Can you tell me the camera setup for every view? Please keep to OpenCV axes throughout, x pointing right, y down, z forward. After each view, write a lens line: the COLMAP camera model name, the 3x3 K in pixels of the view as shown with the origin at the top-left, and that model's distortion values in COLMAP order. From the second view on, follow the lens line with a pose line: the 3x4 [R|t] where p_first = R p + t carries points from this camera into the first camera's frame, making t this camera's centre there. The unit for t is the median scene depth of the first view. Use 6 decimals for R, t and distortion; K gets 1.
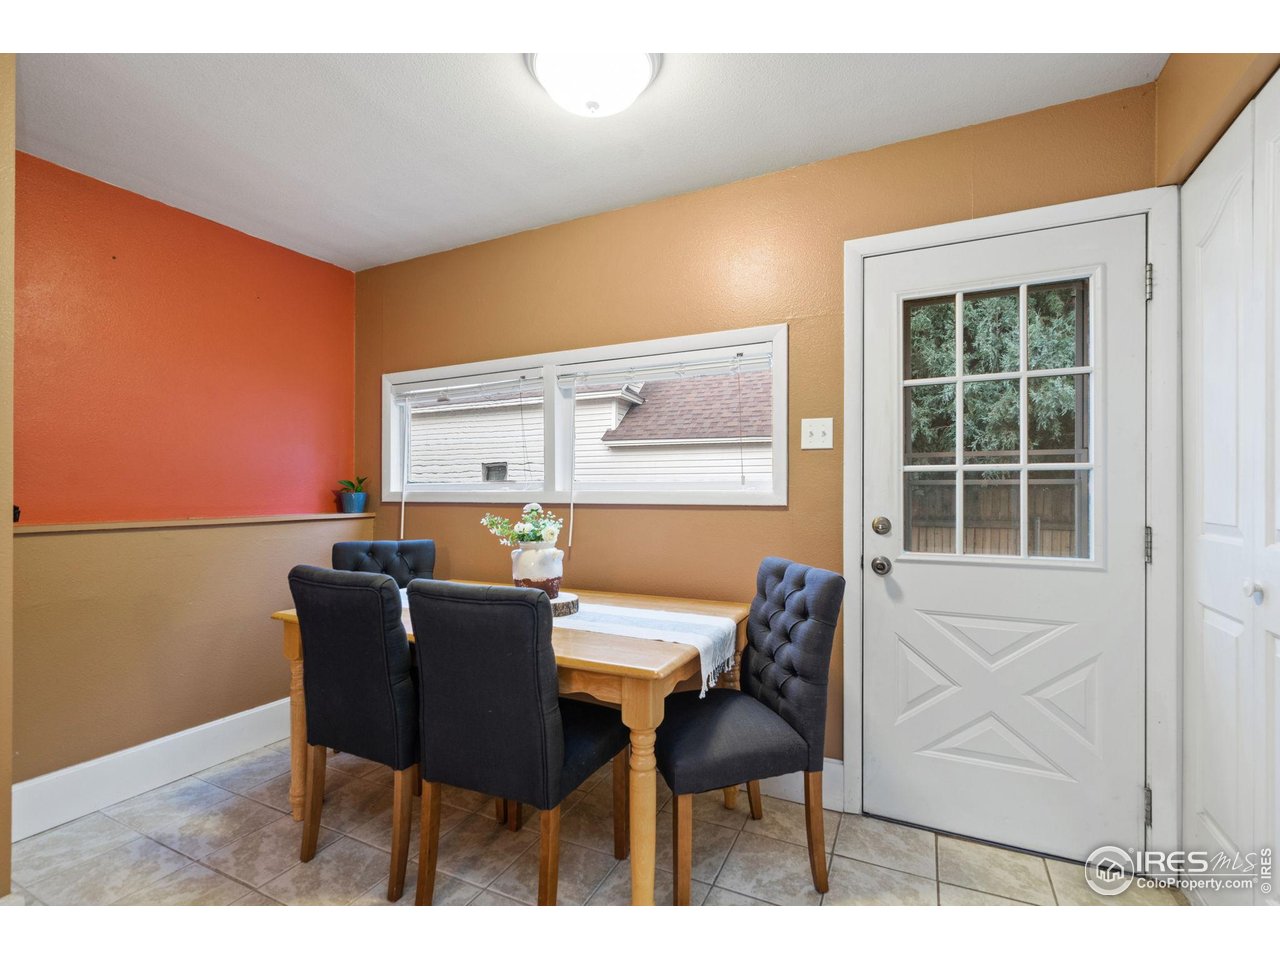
lens RADIAL K [[604.3, 0, 629.7], [0, 604.3, 489.2], [0, 0, 1]] dist [-0.000778, 0.000635]
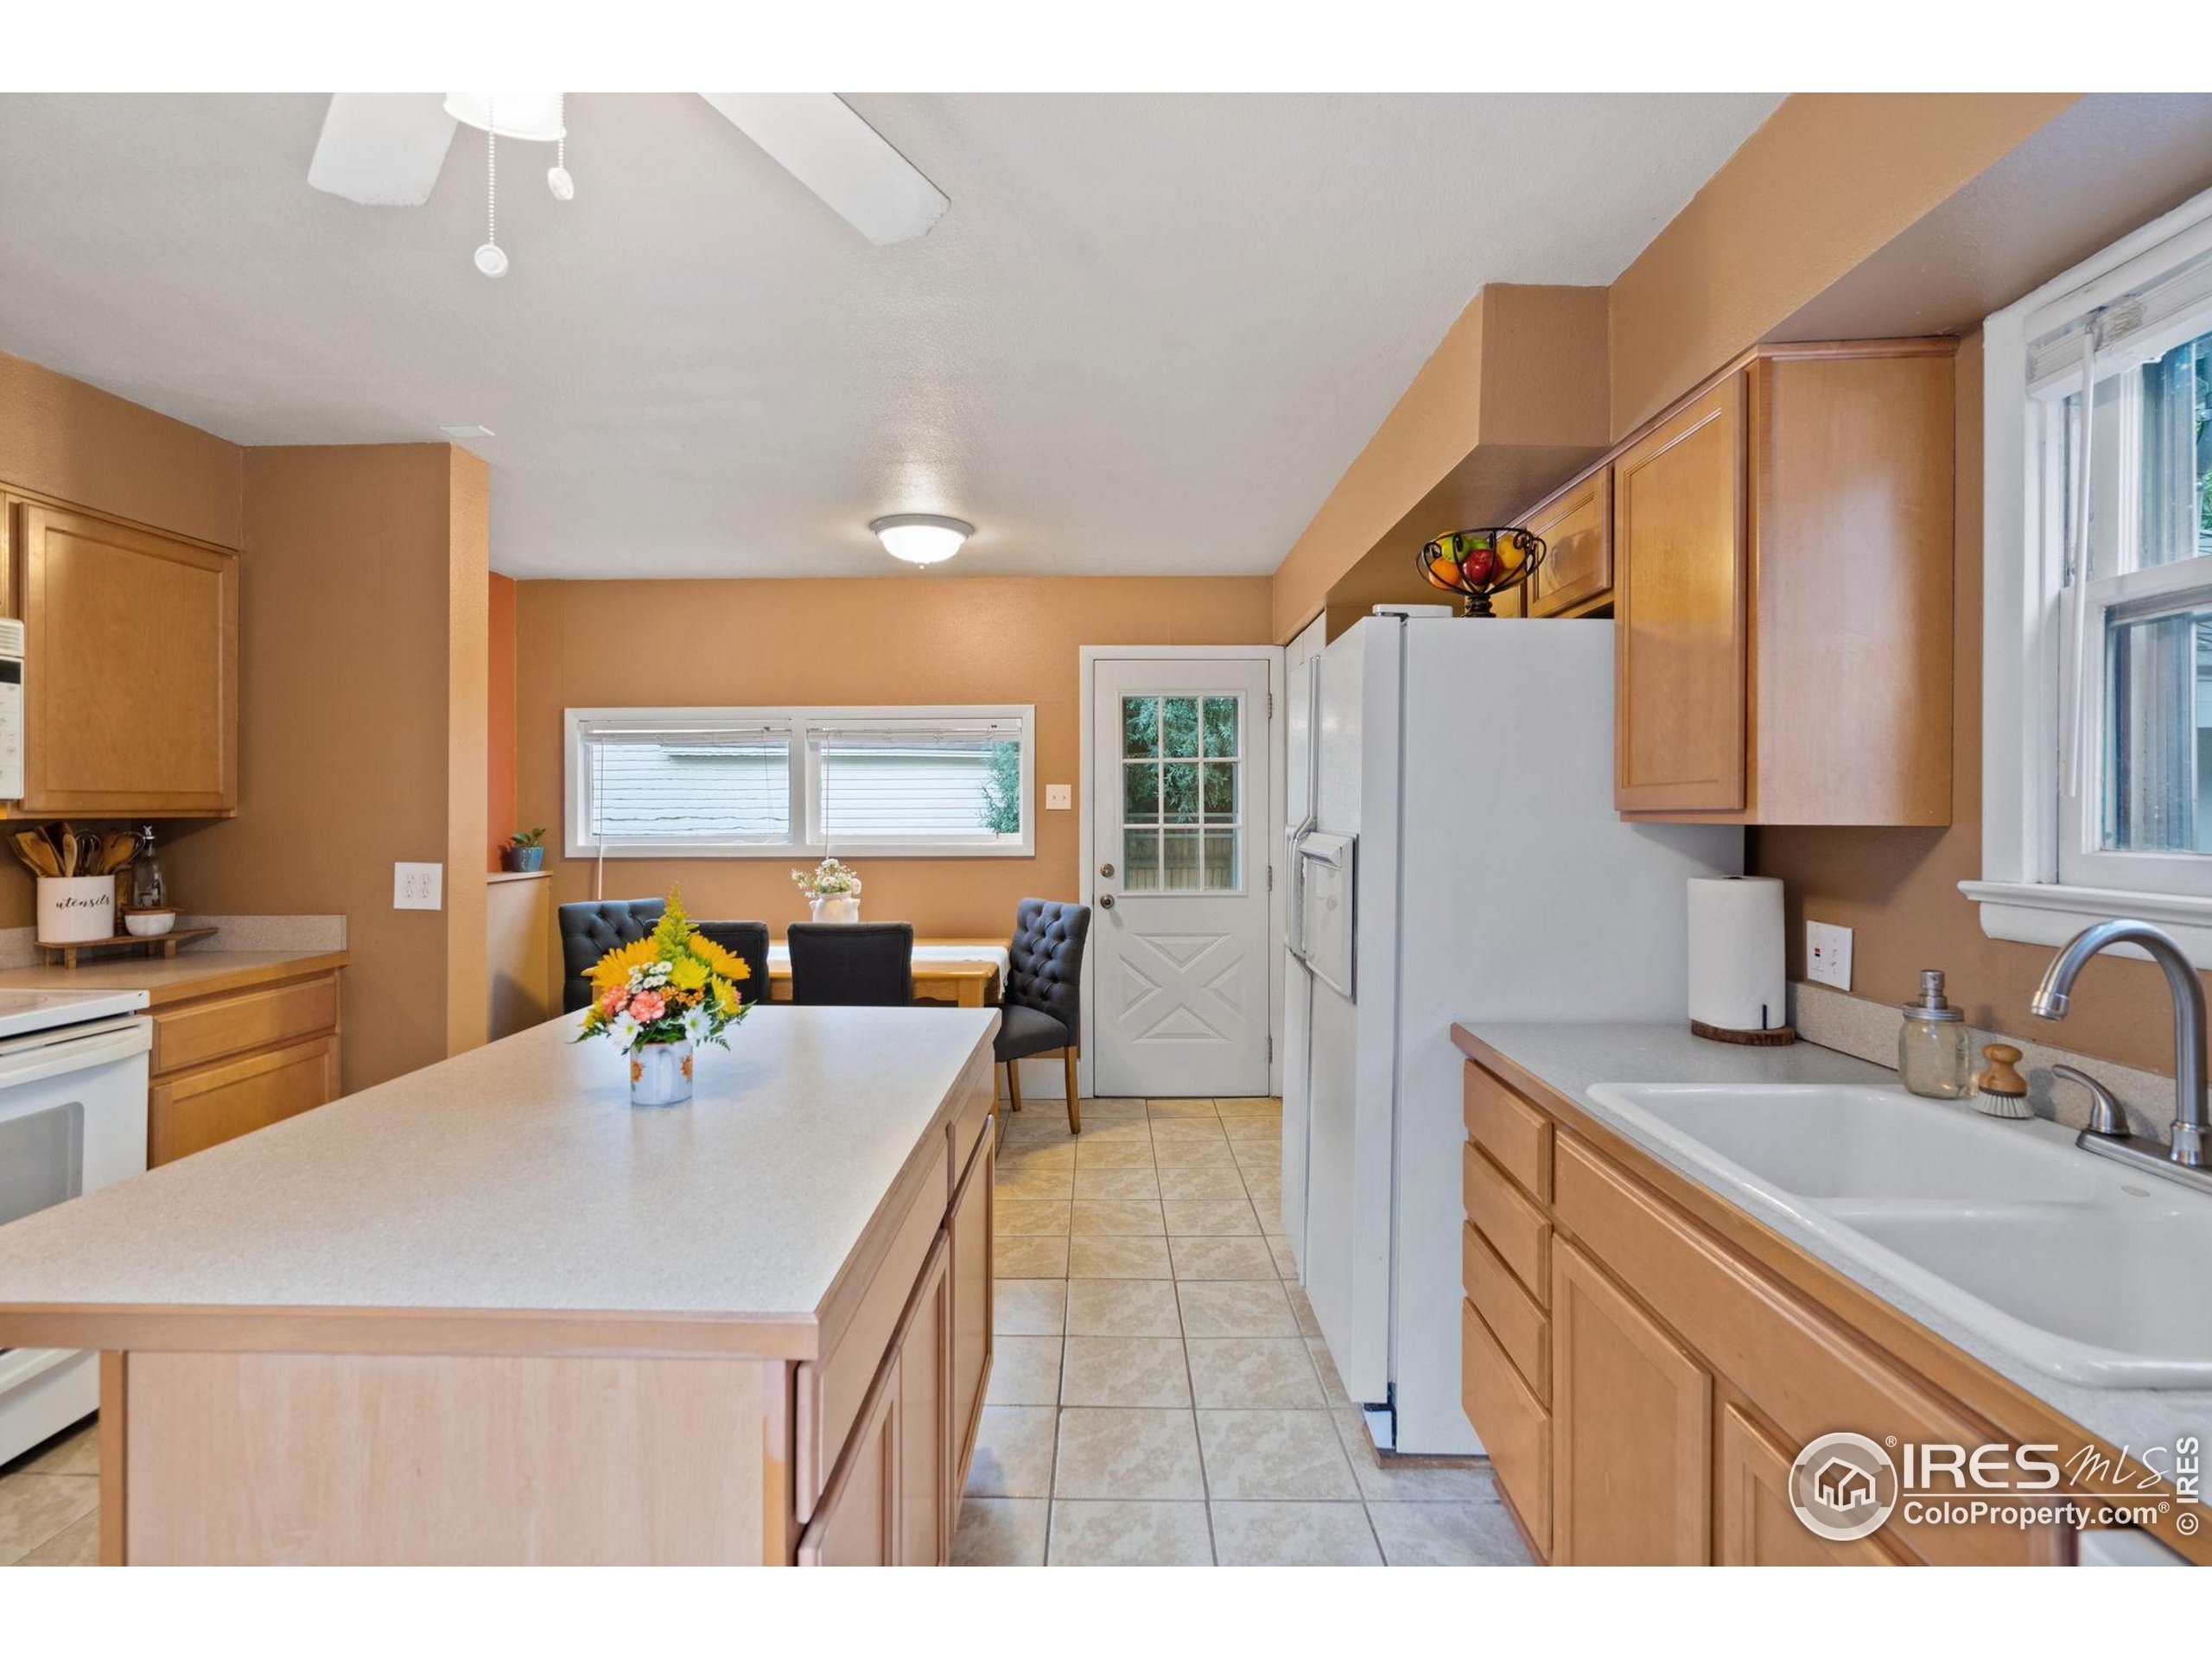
lens RADIAL K [[1044.3, 0, 1088.1], [0, 1044.3, 845.4], [0, 0, 1]] dist [-0.000778, 0.000635]
pose [[0.907935, -0.018122, 0.418720, -0.565844], [0.002568, 0.999287, 0.037678, -0.079299], [-0.419104, -0.033134, 0.907333, -1.024688]]
